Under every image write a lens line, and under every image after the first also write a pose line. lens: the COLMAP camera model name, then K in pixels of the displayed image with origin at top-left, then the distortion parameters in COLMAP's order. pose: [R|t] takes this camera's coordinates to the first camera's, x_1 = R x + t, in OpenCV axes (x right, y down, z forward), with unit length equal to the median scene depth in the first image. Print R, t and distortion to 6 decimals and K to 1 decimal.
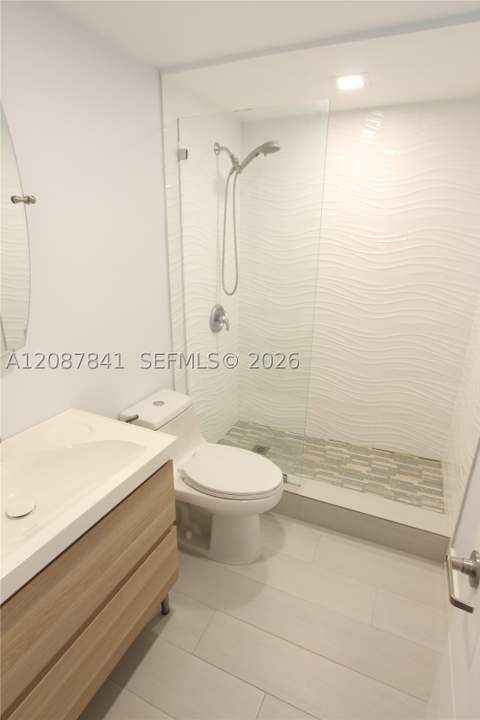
lens RADIAL K [[398.6, 0, 240.0], [0, 398.6, 360.0], [0, 0, 1]] dist [0.000515, -0.000021]
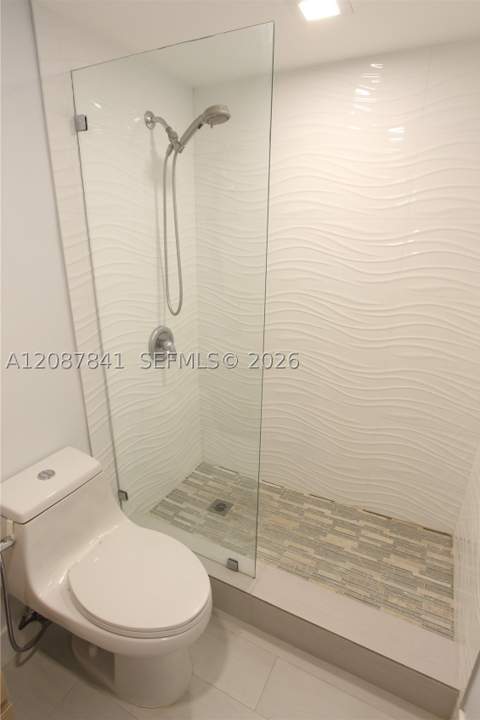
lens RADIAL K [[391.4, 0, 240.0], [0, 391.4, 360.0], [0, 0, 1]] dist [-0.002209, -0.000203]
pose [[0.998566, 0.013811, -0.051726, 0.143799], [-0.012935, 0.999768, 0.017222, -0.092676], [0.051952, -0.016528, 0.998513, 0.259304]]
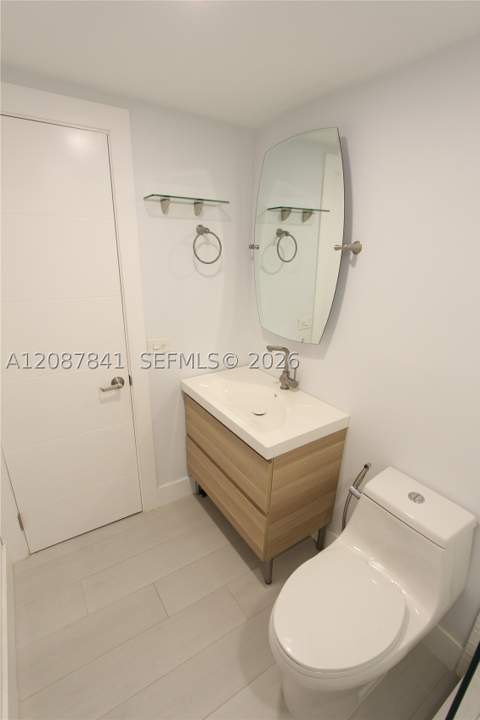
lens RADIAL K [[337.1, 0, 240.0], [0, 337.1, 360.0], [0, 0, 1]] dist [0.000482, 0.000040]
pose [[-0.522347, 0.259178, -0.812392, 0.356021], [-0.287639, 0.843304, 0.453985, -0.255871], [0.802756, 0.470813, -0.365948, 0.693727]]
